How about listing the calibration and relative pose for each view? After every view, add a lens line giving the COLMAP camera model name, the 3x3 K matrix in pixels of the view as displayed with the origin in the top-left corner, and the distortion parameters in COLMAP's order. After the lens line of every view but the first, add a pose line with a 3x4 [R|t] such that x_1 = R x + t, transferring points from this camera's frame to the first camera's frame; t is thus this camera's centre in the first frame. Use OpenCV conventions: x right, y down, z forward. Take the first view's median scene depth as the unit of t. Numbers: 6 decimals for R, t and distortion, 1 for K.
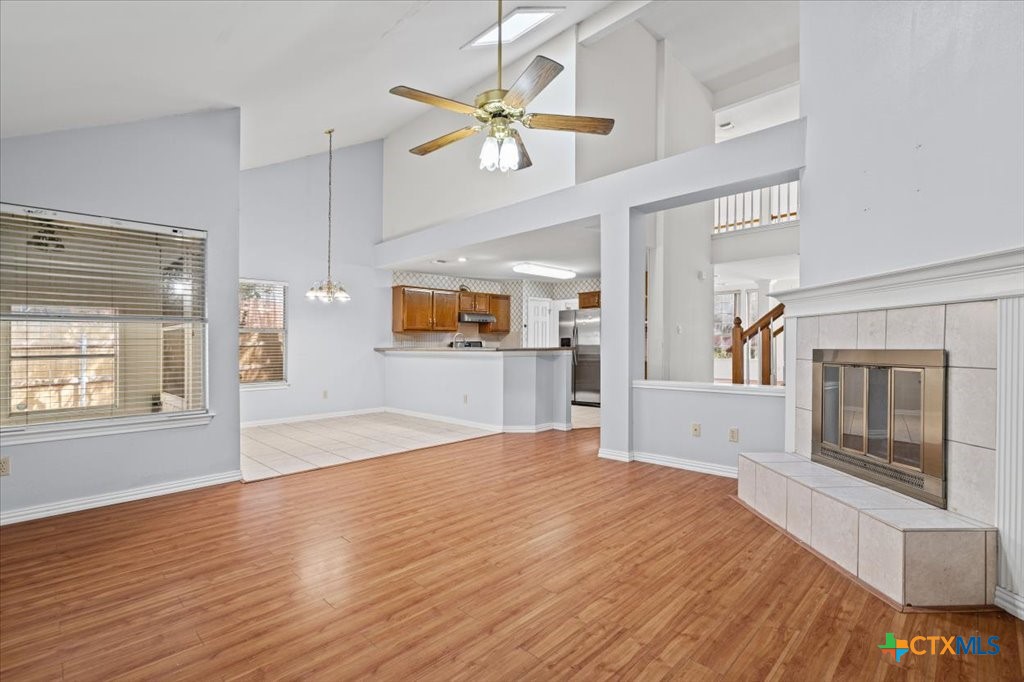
lens RADIAL K [[480.0, 0, 511.6], [0, 480.0, 336.3], [0, 0, 1]] dist [-0.002224, -0.000584]
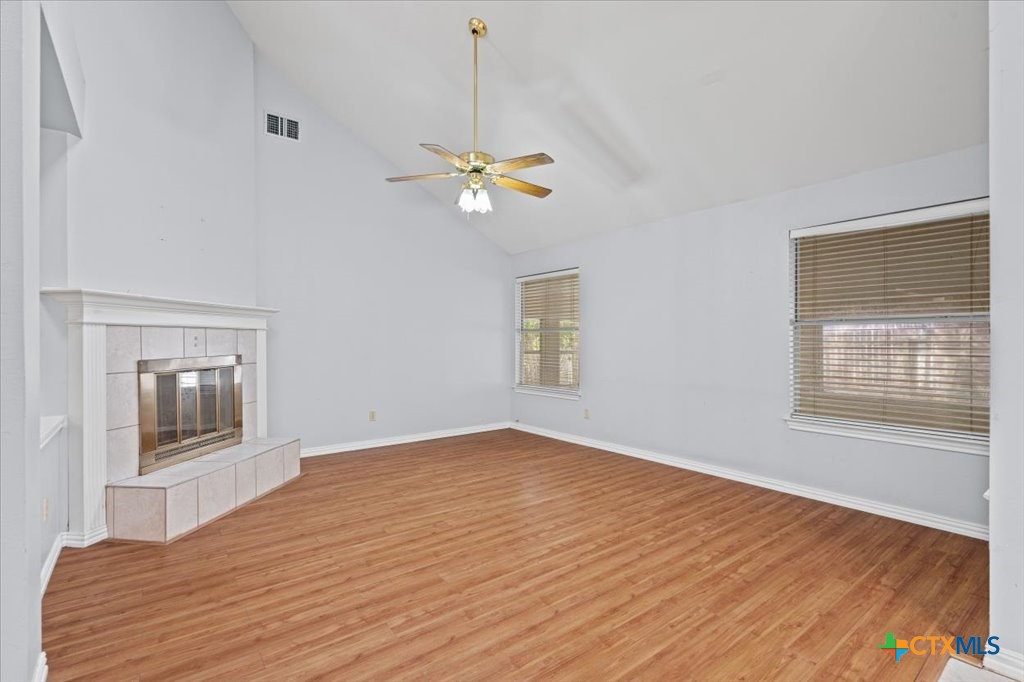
lens RADIAL K [[480.0, 0, 511.6], [0, 480.0, 336.3], [0, 0, 1]] dist [-0.002224, -0.000584]
pose [[-0.991003, 0.011610, 0.133335, -0.266505], [0.008519, 0.999682, -0.023730, 0.008685], [-0.133568, -0.022381, -0.990787, 2.001144]]
